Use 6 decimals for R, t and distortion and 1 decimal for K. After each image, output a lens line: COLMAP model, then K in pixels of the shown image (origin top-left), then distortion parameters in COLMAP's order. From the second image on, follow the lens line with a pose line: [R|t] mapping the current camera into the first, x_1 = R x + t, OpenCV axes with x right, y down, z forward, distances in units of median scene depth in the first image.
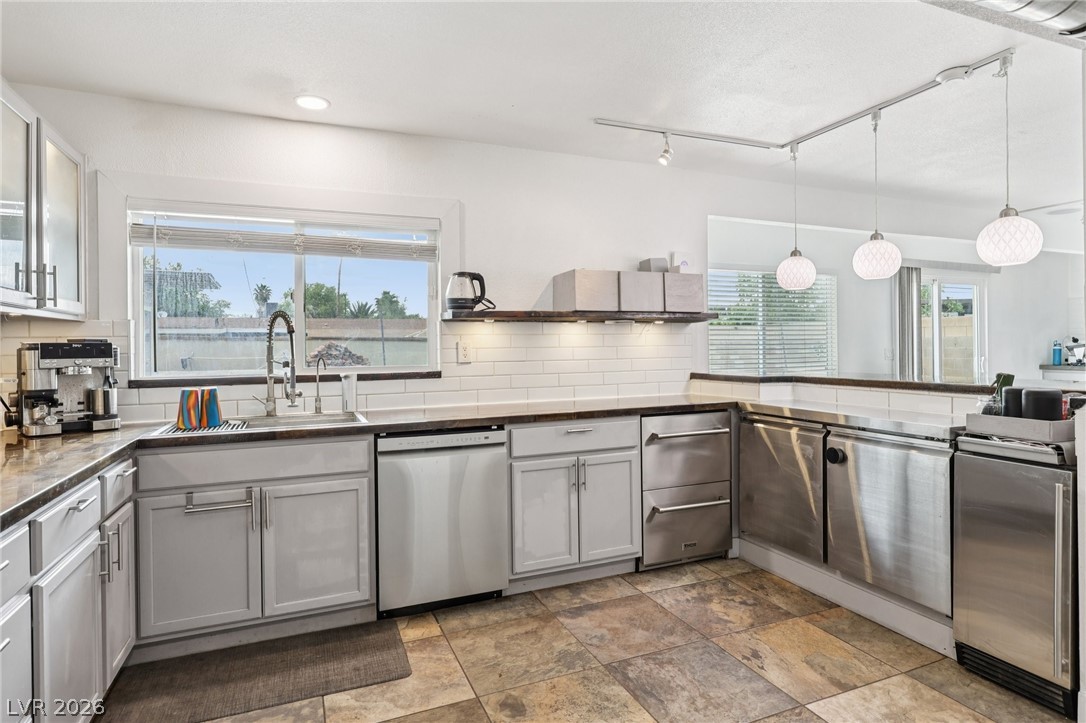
lens RADIAL K [[597.0, 0, 549.6], [0, 597.0, 350.6], [0, 0, 1]] dist [0.002478, -0.001936]
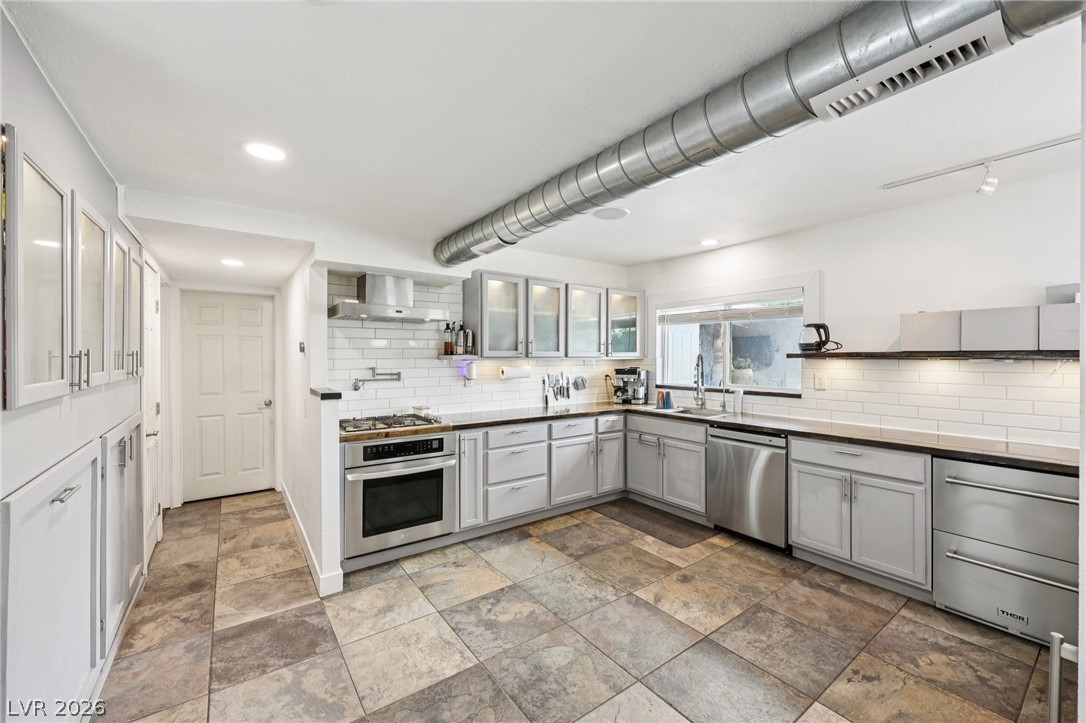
lens RADIAL K [[438.8, 0, 543.2], [0, 438.8, 359.6], [0, 0, 1]] dist [0.007531, -0.000415]
pose [[0.223229, 0.020955, -0.974541, 0.834321], [-0.008481, 0.999773, 0.019554, -0.074049], [0.974729, 0.003900, 0.223356, 0.194024]]
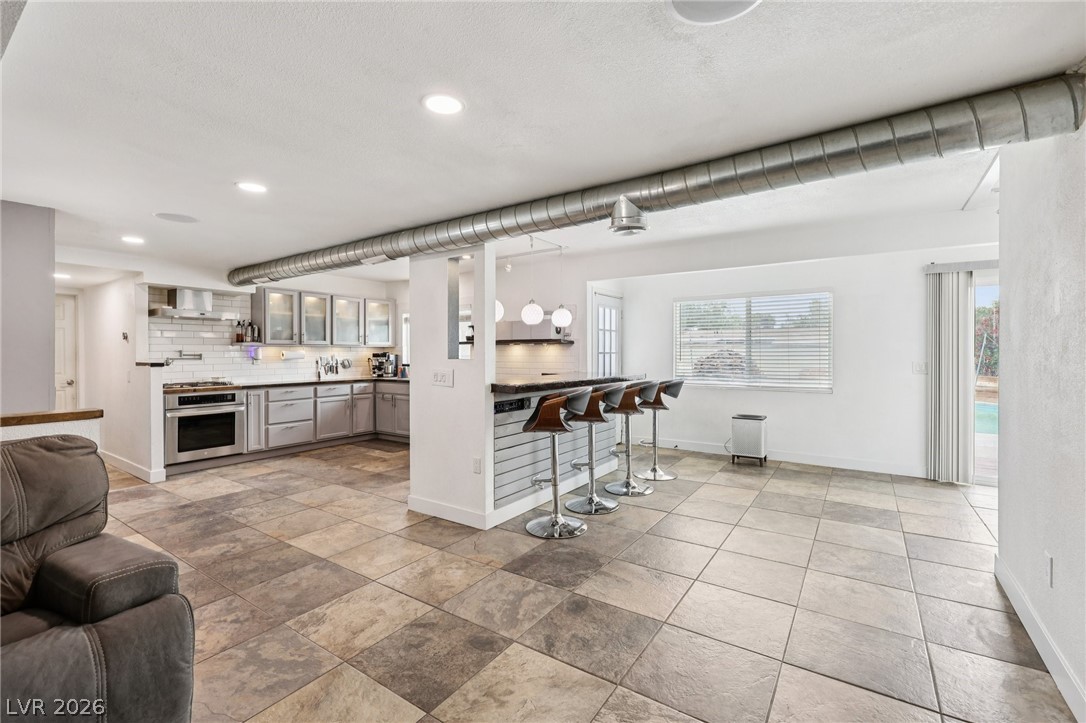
lens RADIAL K [[478.0, 0, 542.0], [0, 478.0, 353.5], [0, 0, 1]] dist [0.008984, -0.000583]
pose [[0.534652, 0.012491, -0.844980, 2.004357], [-0.007180, 0.999922, 0.010238, -0.042864], [0.845042, 0.000593, 0.534700, 0.207375]]
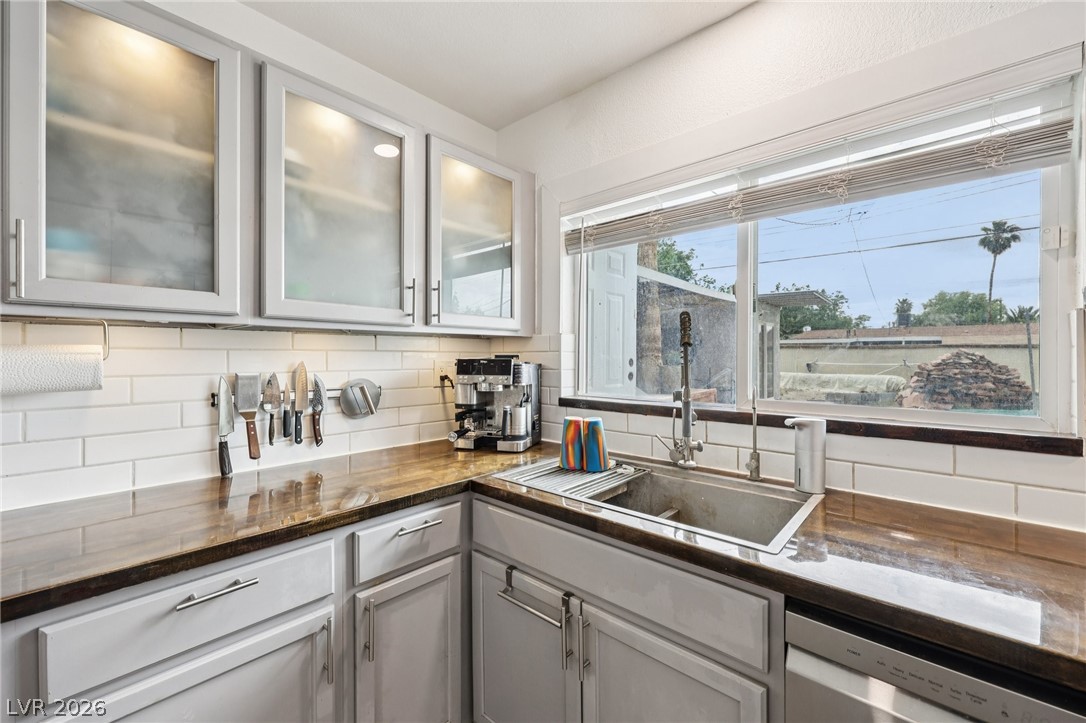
lens RADIAL K [[438.8, 0, 544.7], [0, 438.8, 357.5], [0, 0, 1]] dist [0.007531, -0.000415]
pose [[0.423385, 0.013616, -0.905848, -0.084219], [-0.009547, 0.999899, 0.010568, -0.020627], [0.905900, 0.004174, 0.423472, 0.672854]]
